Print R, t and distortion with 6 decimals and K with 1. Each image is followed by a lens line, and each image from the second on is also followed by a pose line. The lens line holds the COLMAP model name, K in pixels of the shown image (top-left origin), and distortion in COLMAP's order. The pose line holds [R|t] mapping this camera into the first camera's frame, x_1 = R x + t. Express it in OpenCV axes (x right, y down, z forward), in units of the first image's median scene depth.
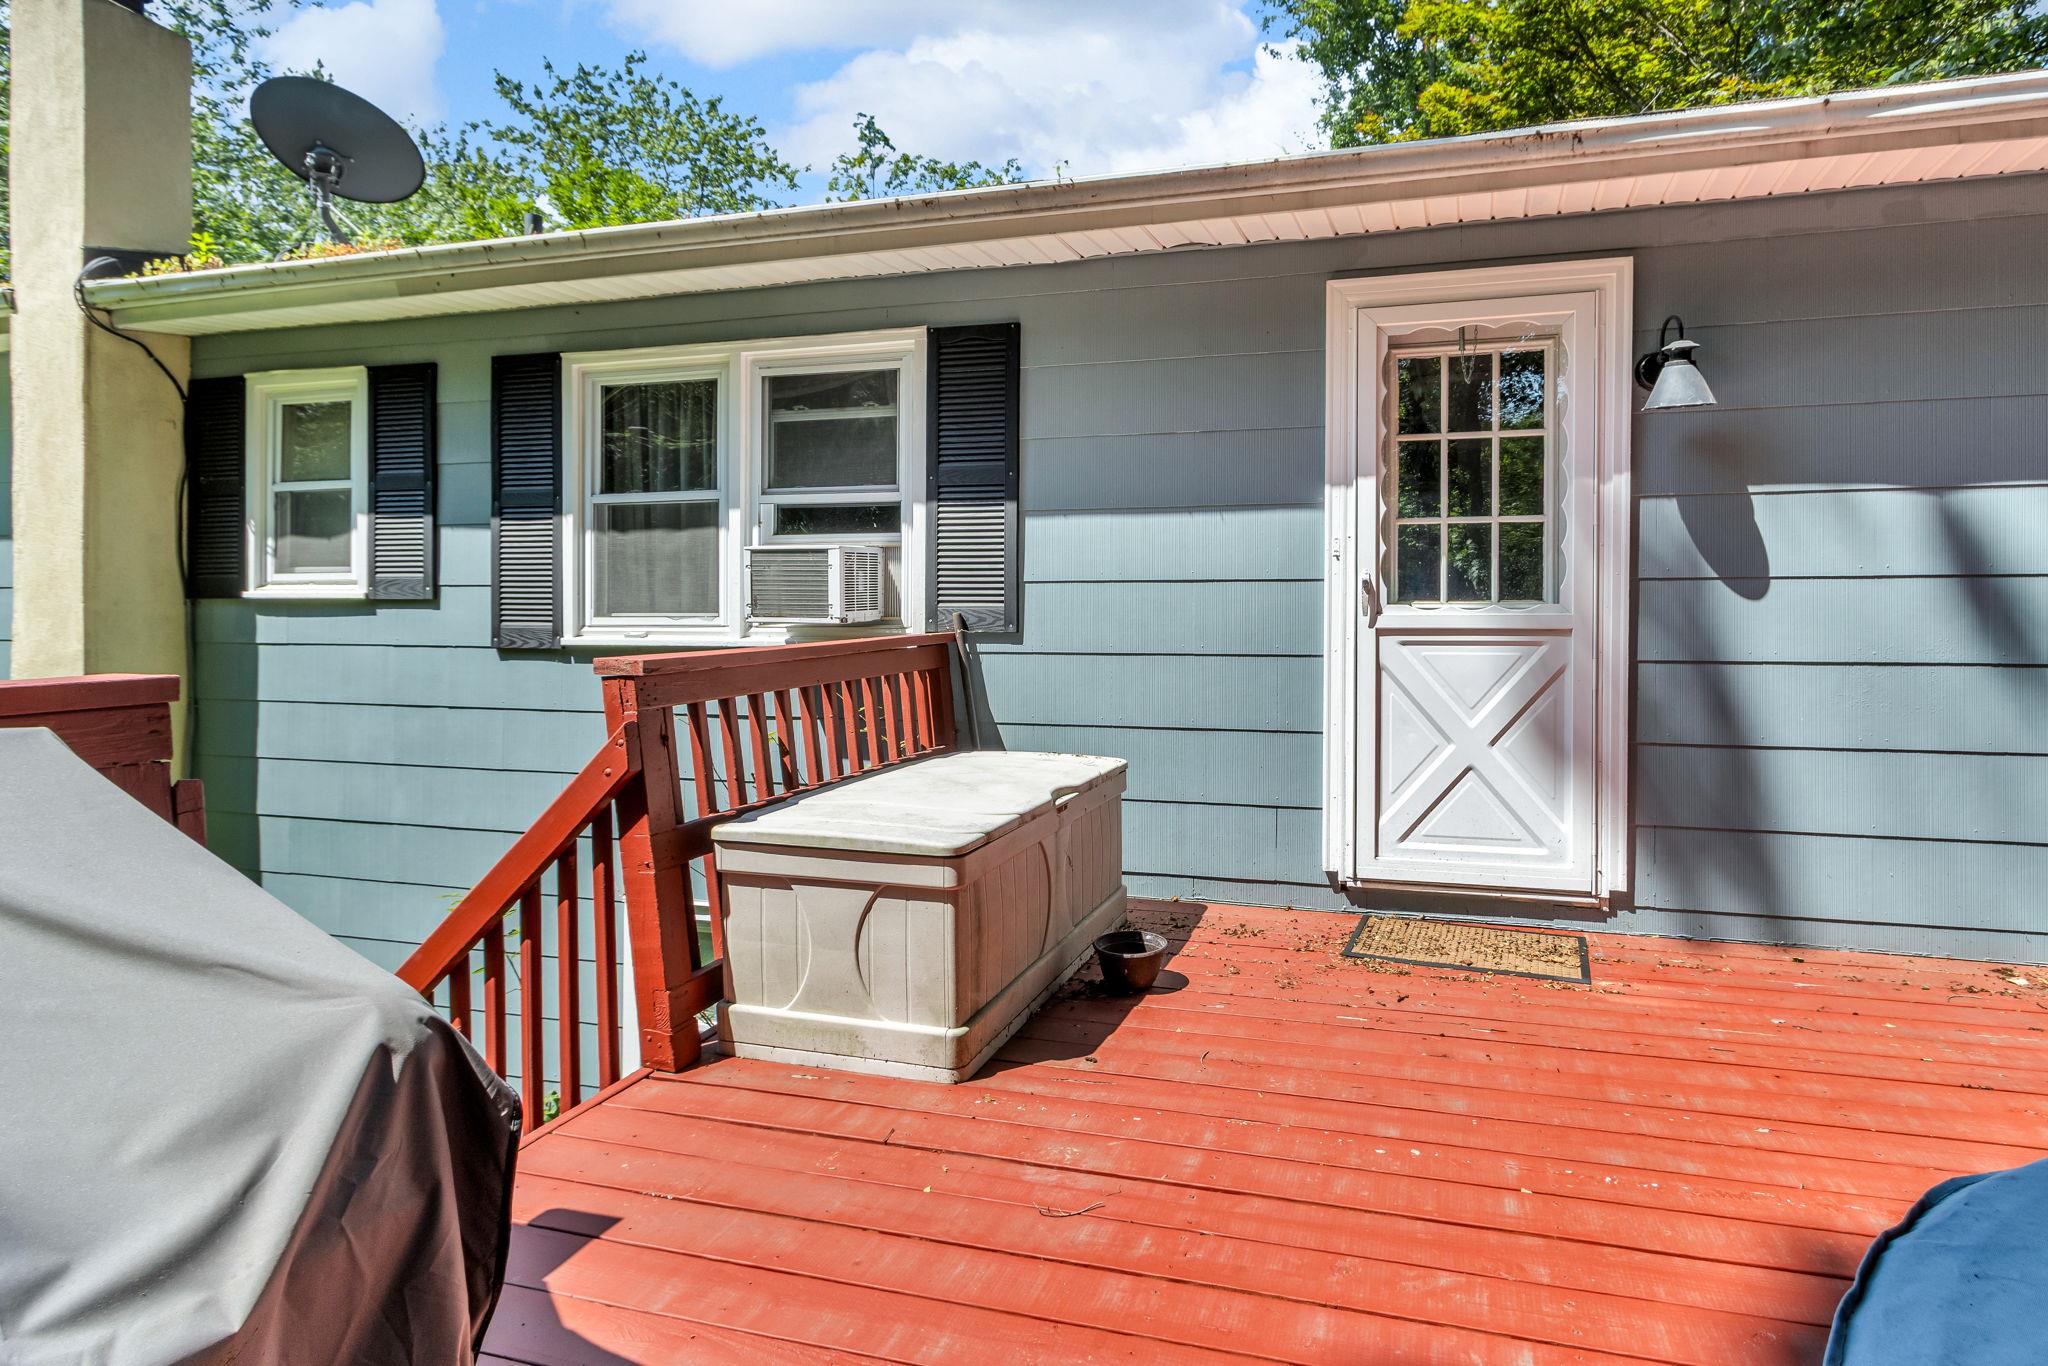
lens RADIAL K [[1180.6, 0, 996.0], [0, 1180.6, 678.1], [0, 0, 1]] dist [-0.000541, -0.000518]
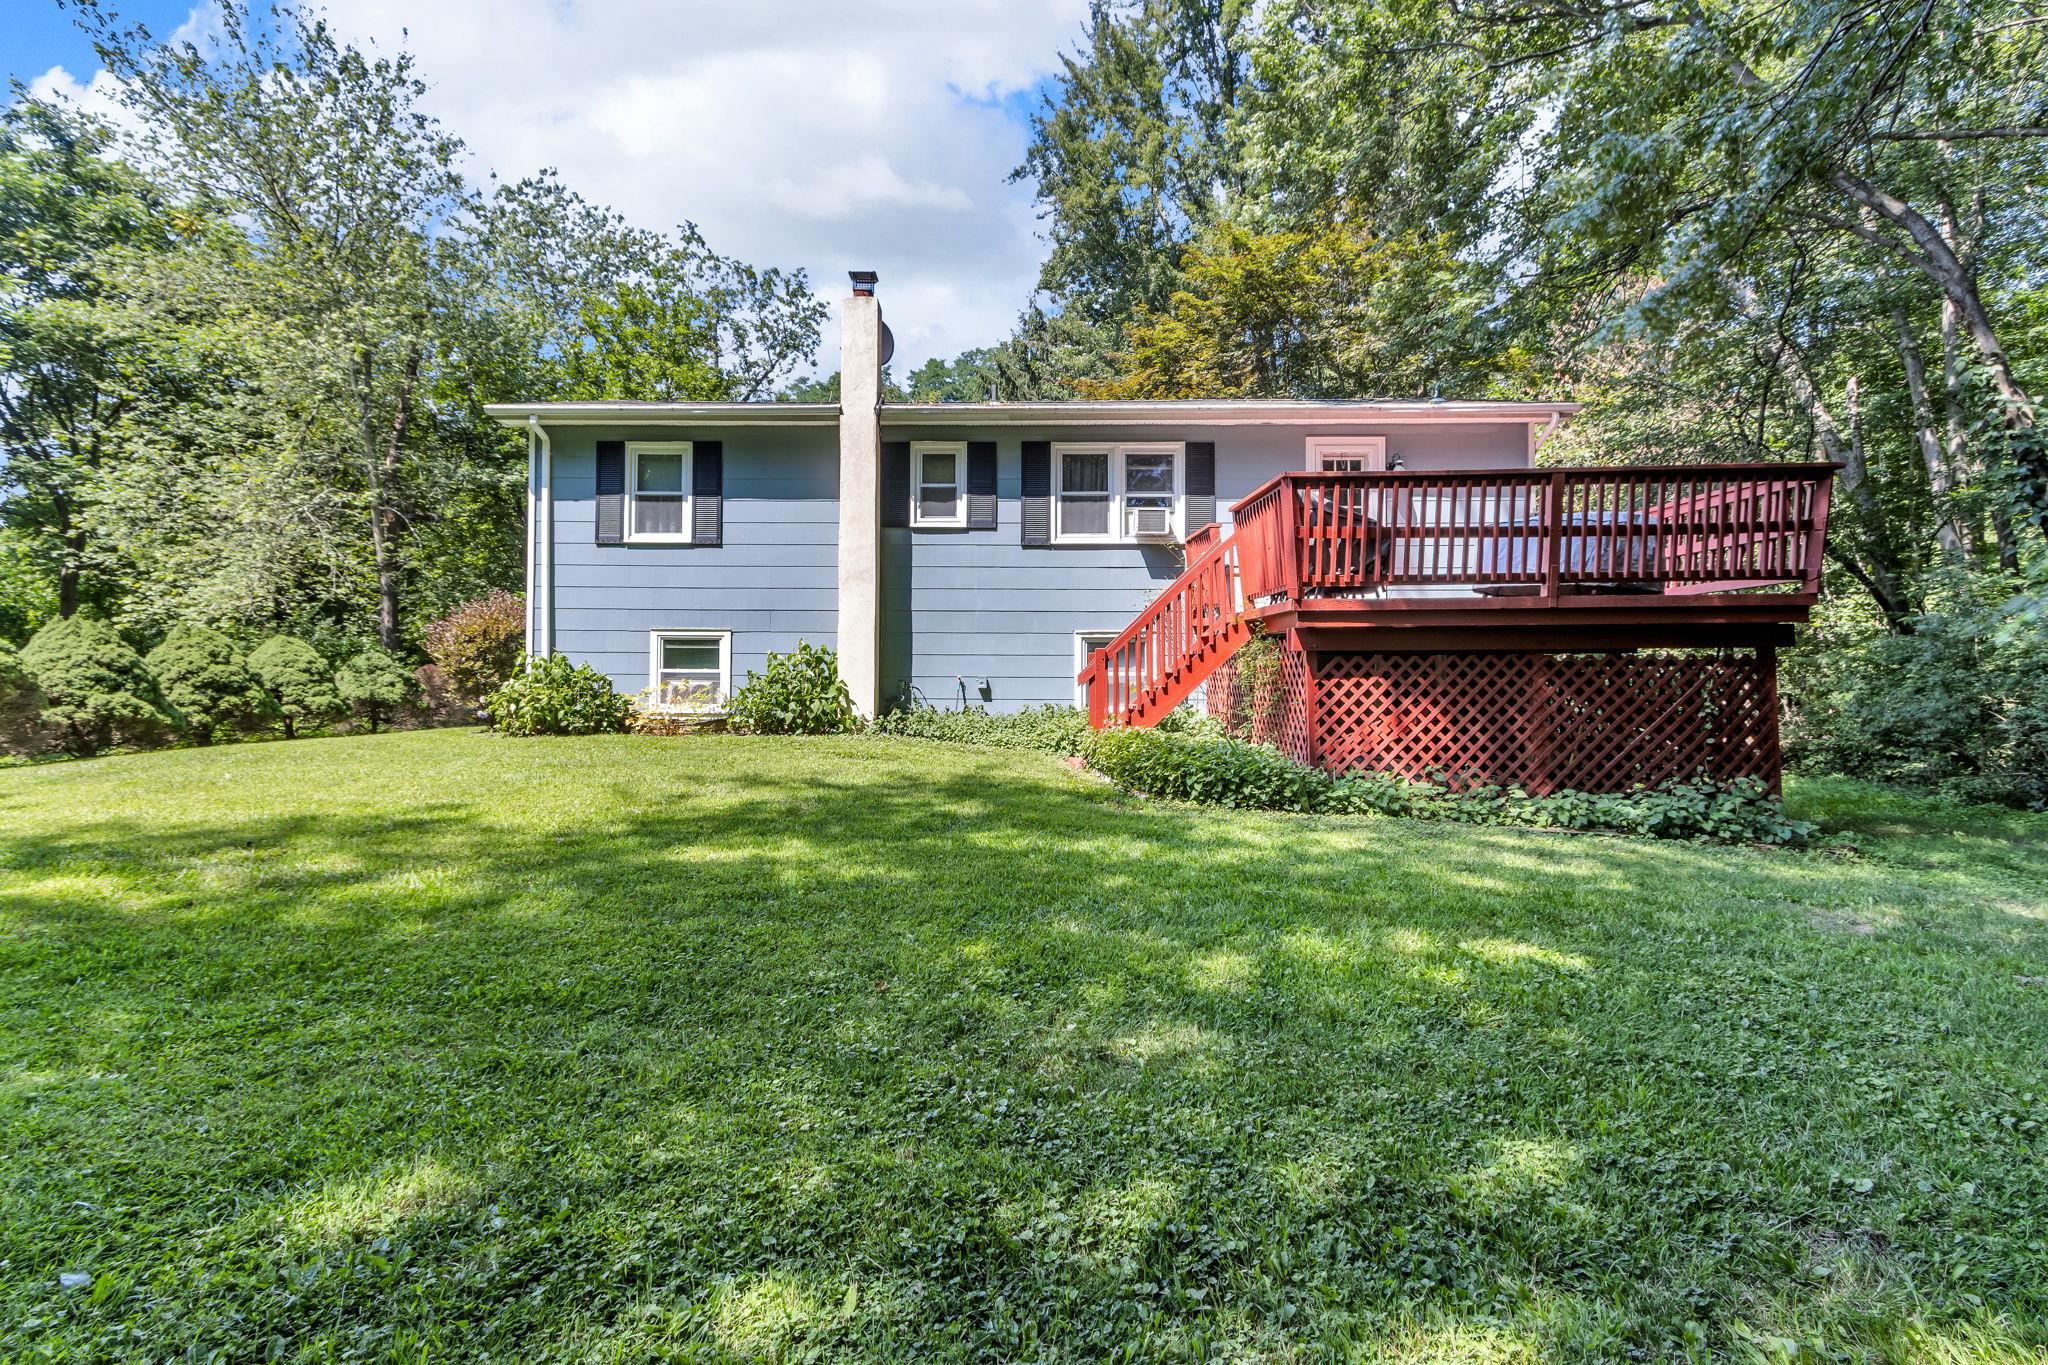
lens RADIAL K [[926.5, 0, 1023.6], [0, 926.5, 668.7], [0, 0, 1]] dist [0.000434, -0.000085]
pose [[0.965589, -0.009781, 0.259888, -1.015905], [0.012138, 0.999898, -0.007466, 0.290822], [-0.259788, 0.010363, 0.965610, -1.146667]]
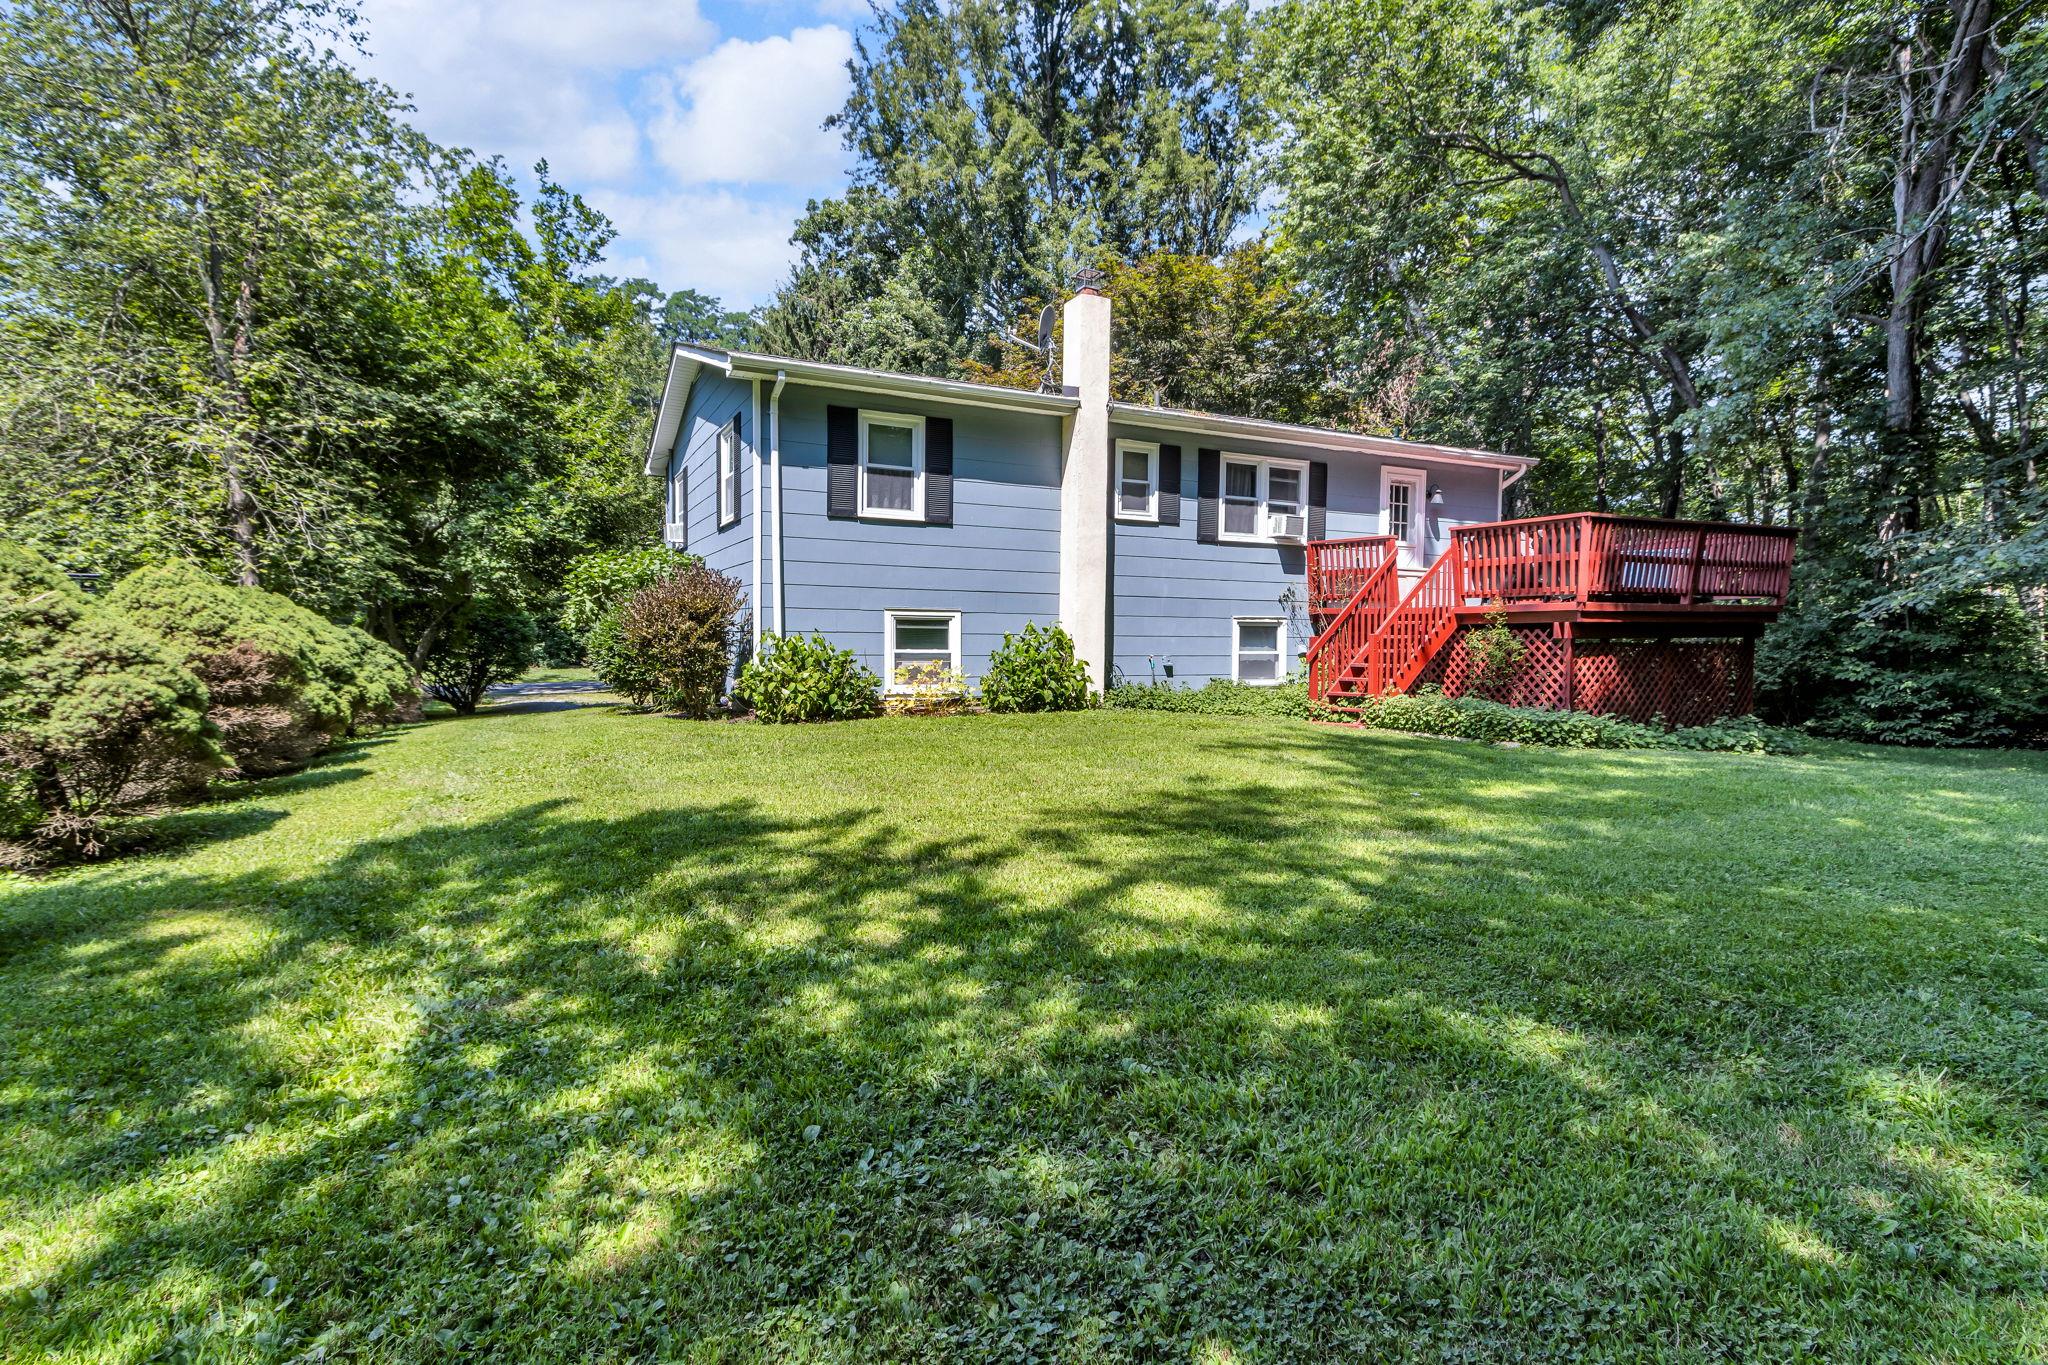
lens RADIAL K [[958.2, 0, 1024.0], [0, 958.2, 682.5], [0, 0, 1]] dist [-0.001342, 0.000239]
pose [[0.741068, -0.037149, 0.670402, -2.574634], [0.012285, 0.999051, 0.041781, 0.250728], [-0.671318, -0.022727, 0.740821, -0.625029]]
